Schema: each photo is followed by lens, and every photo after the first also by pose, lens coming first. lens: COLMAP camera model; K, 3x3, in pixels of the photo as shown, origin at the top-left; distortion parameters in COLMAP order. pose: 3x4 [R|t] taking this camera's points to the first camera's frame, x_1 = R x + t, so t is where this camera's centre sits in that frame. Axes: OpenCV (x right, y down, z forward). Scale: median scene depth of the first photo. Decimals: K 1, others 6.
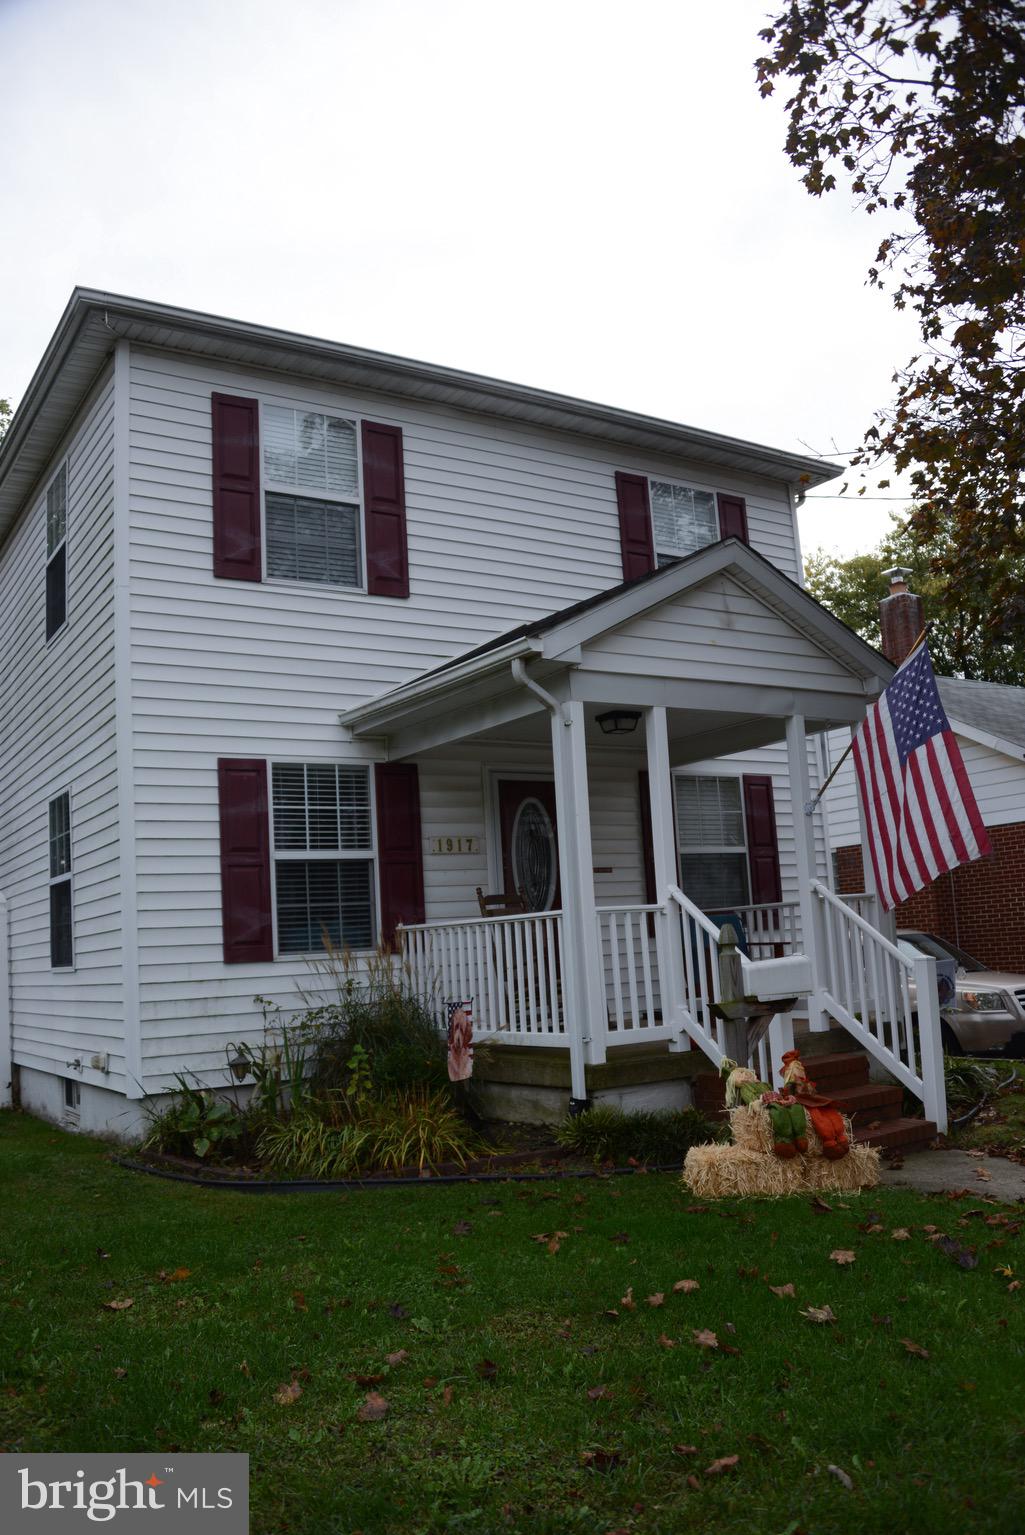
lens RADIAL K [[1217.3, 0, 530.7], [0, 1217.3, 787.8], [0, 0, 1]] dist [-0.133776, 0.065130]
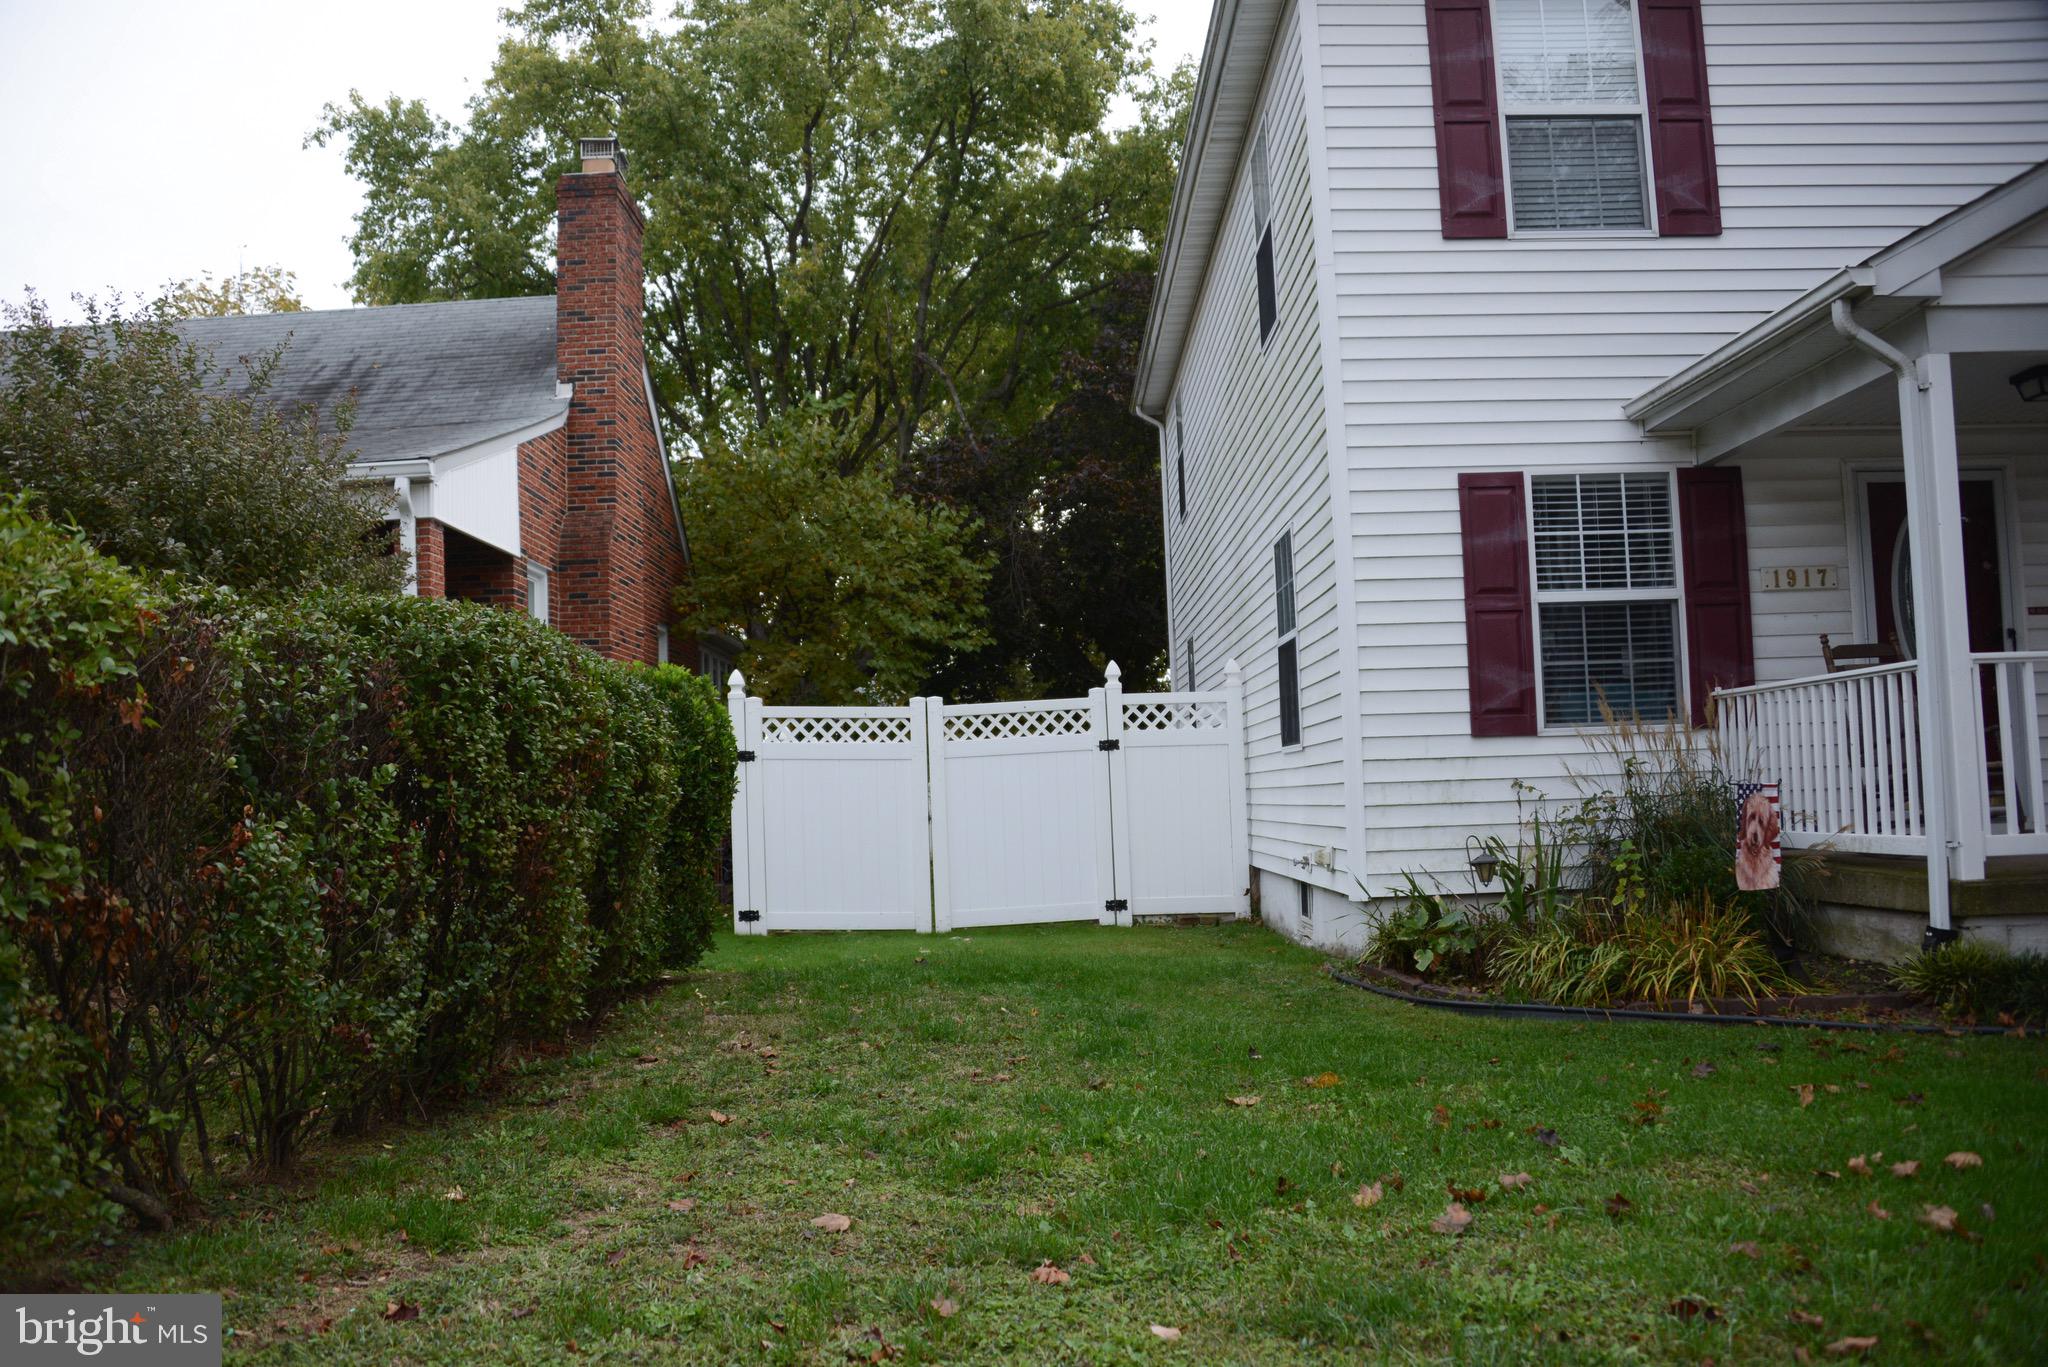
lens RADIAL K [[1624.1, 0, 1024.0], [0, 1624.1, 683.5], [0, 0, 1]] dist [-0.133776, 0.065130]
pose [[0.831323, -0.002689, -0.555783, 0.079879], [0.052916, 0.995829, 0.074332, 0.017671], [0.553265, -0.091204, 0.827997, -0.019050]]
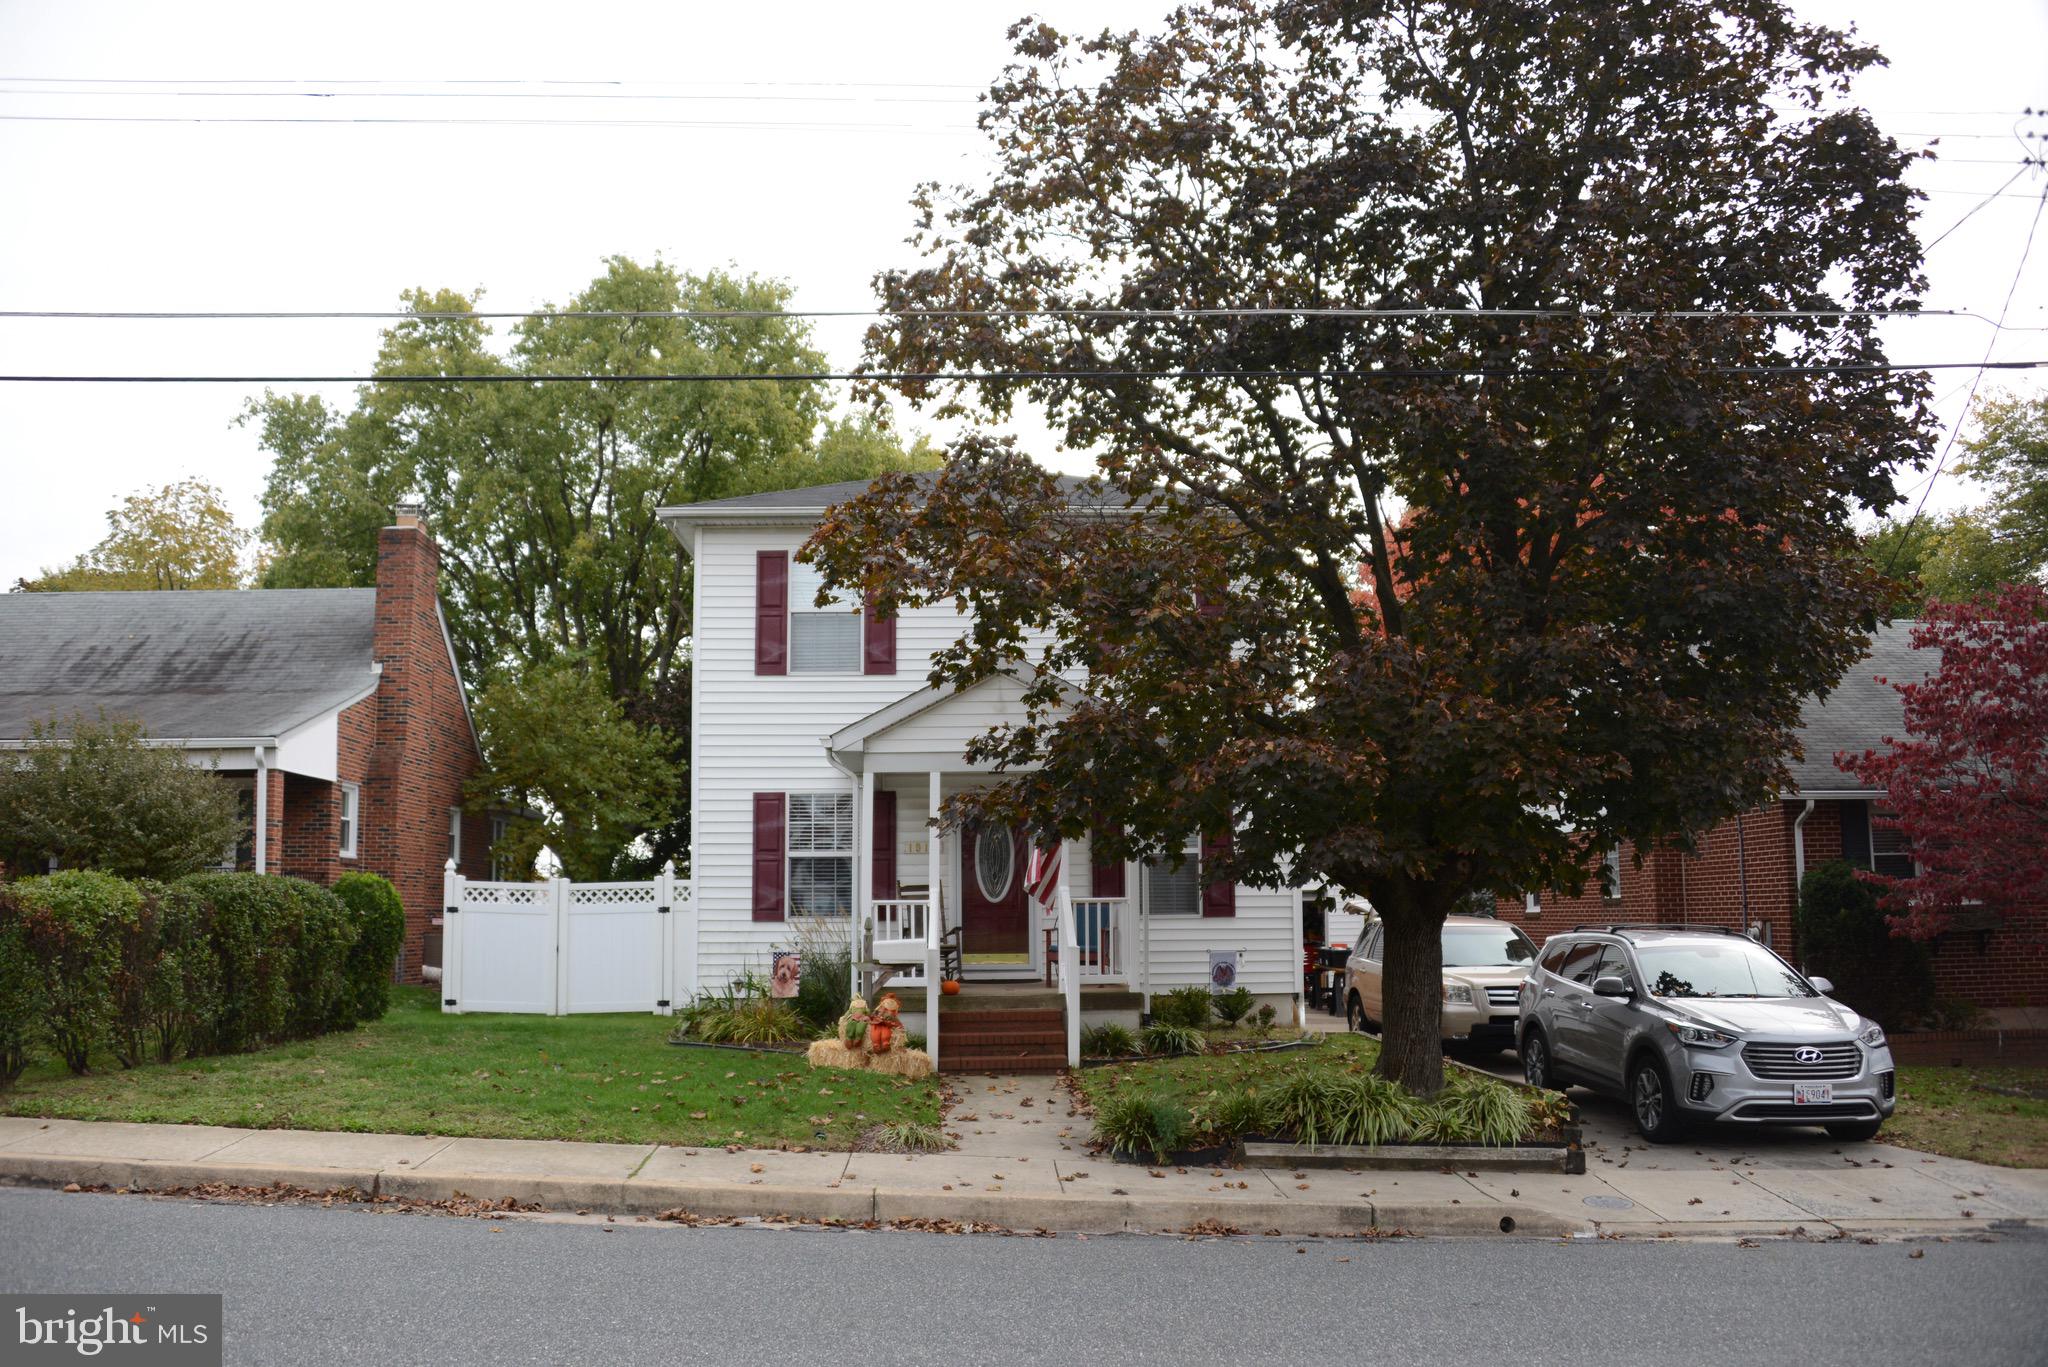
lens RADIAL K [[1624.1, 0, 1024.0], [0, 1624.1, 683.5], [0, 0, 1]] dist [-0.133776, 0.065130]
pose [[0.853458, -0.018977, -0.520816, 1.135719], [0.024476, 0.999694, 0.003682, -0.164230], [0.520587, -0.015890, 0.853661, -0.618489]]
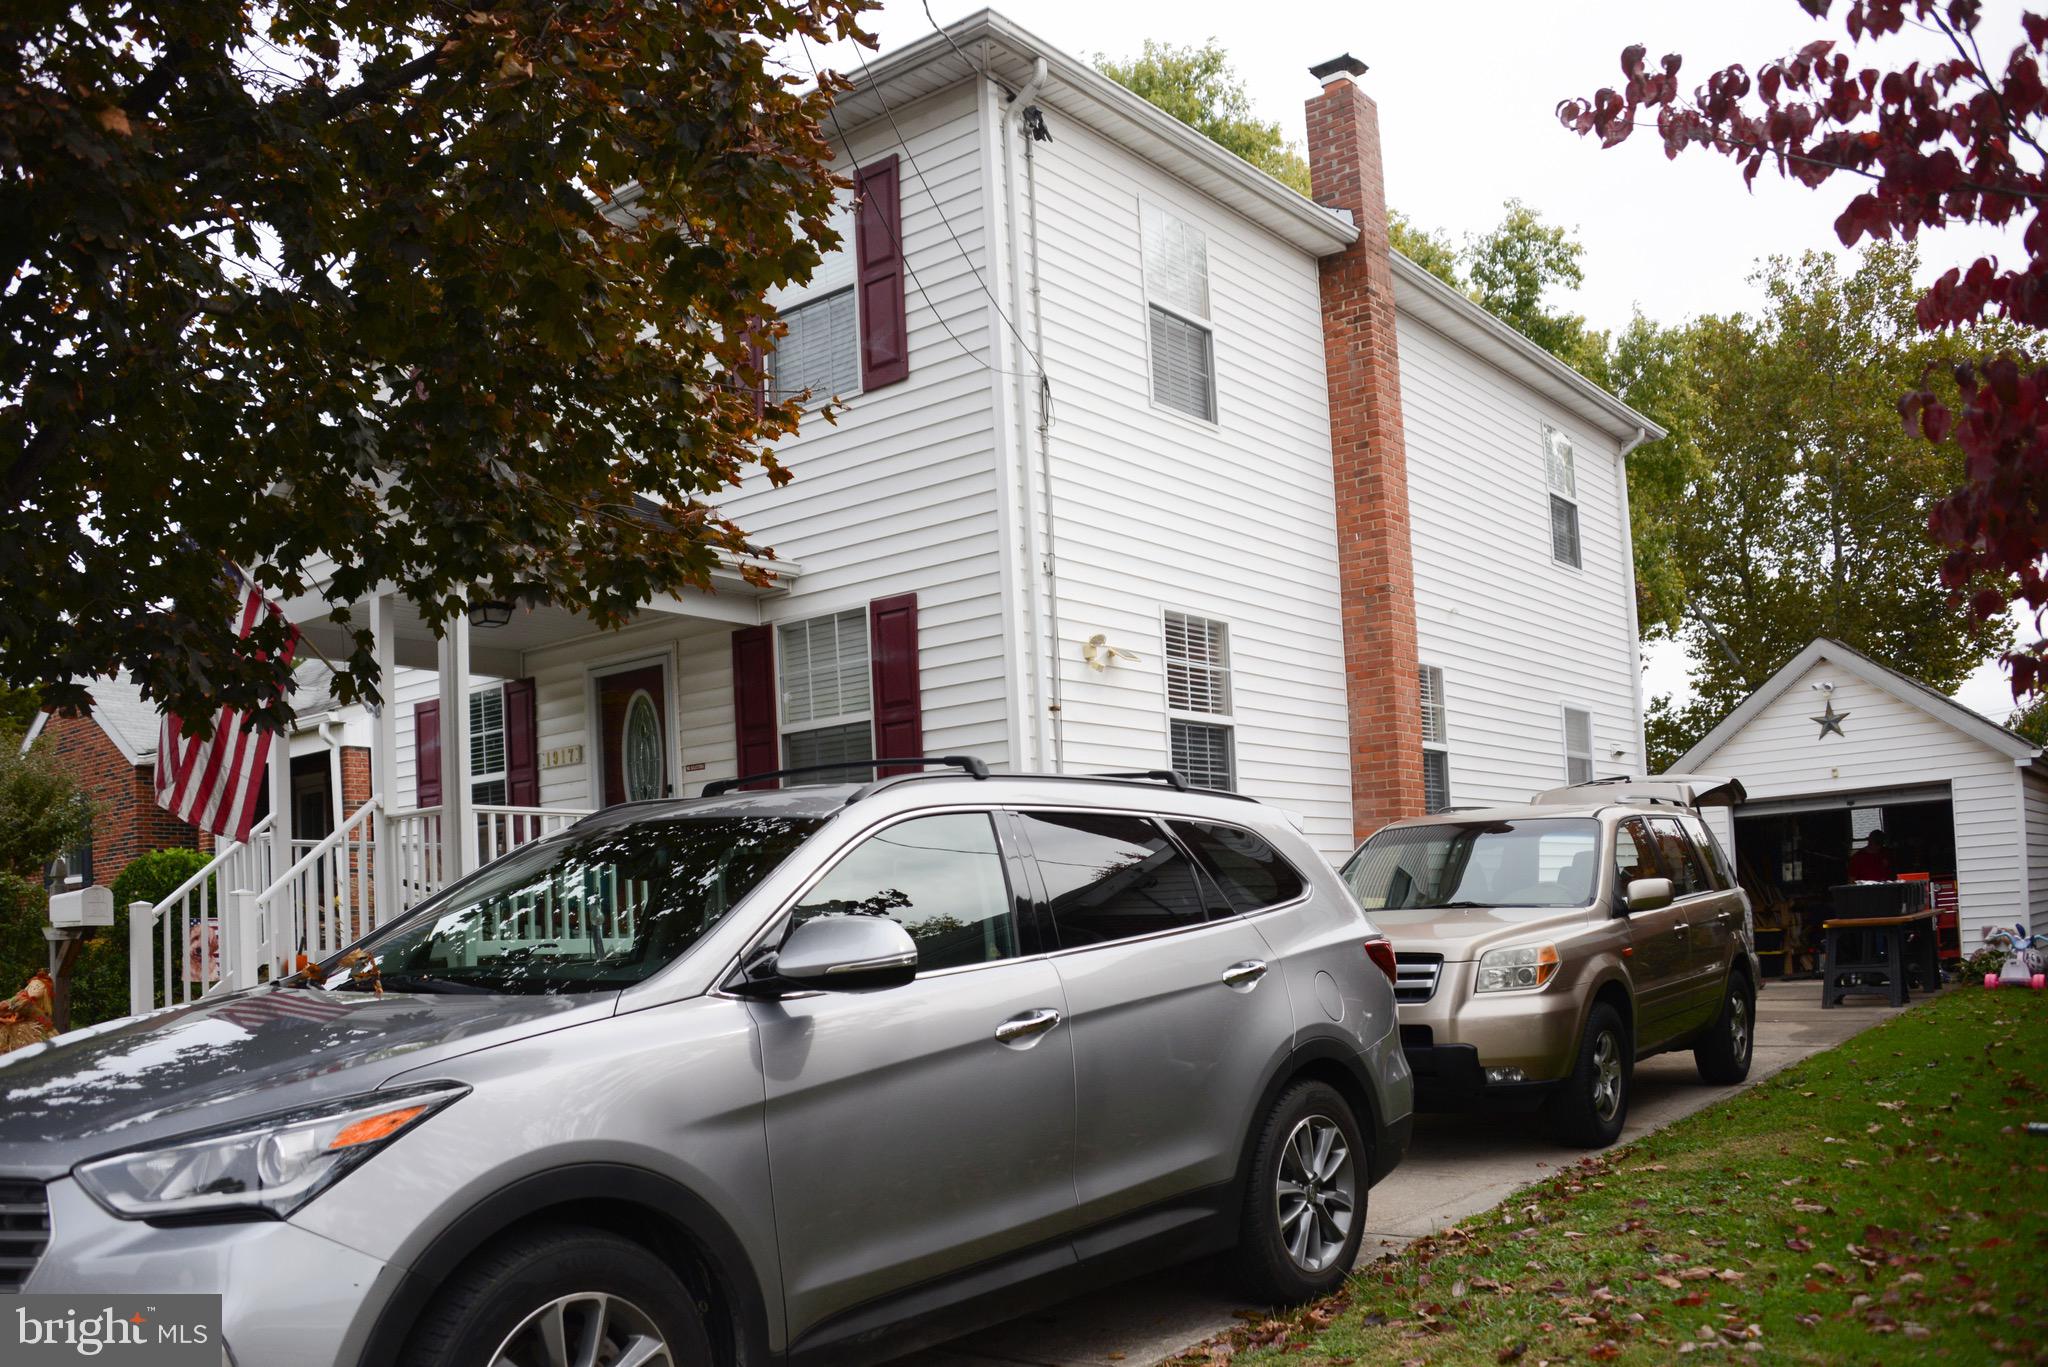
lens RADIAL K [[1624.1, 0, 1024.0], [0, 1624.1, 683.5], [0, 0, 1]] dist [-0.133776, 0.065130]
pose [[0.352682, -0.046405, -0.934592, 0.983994], [0.206037, 0.978109, 0.029186, 0.022838], [0.912779, -0.202853, 0.354522, 0.727602]]
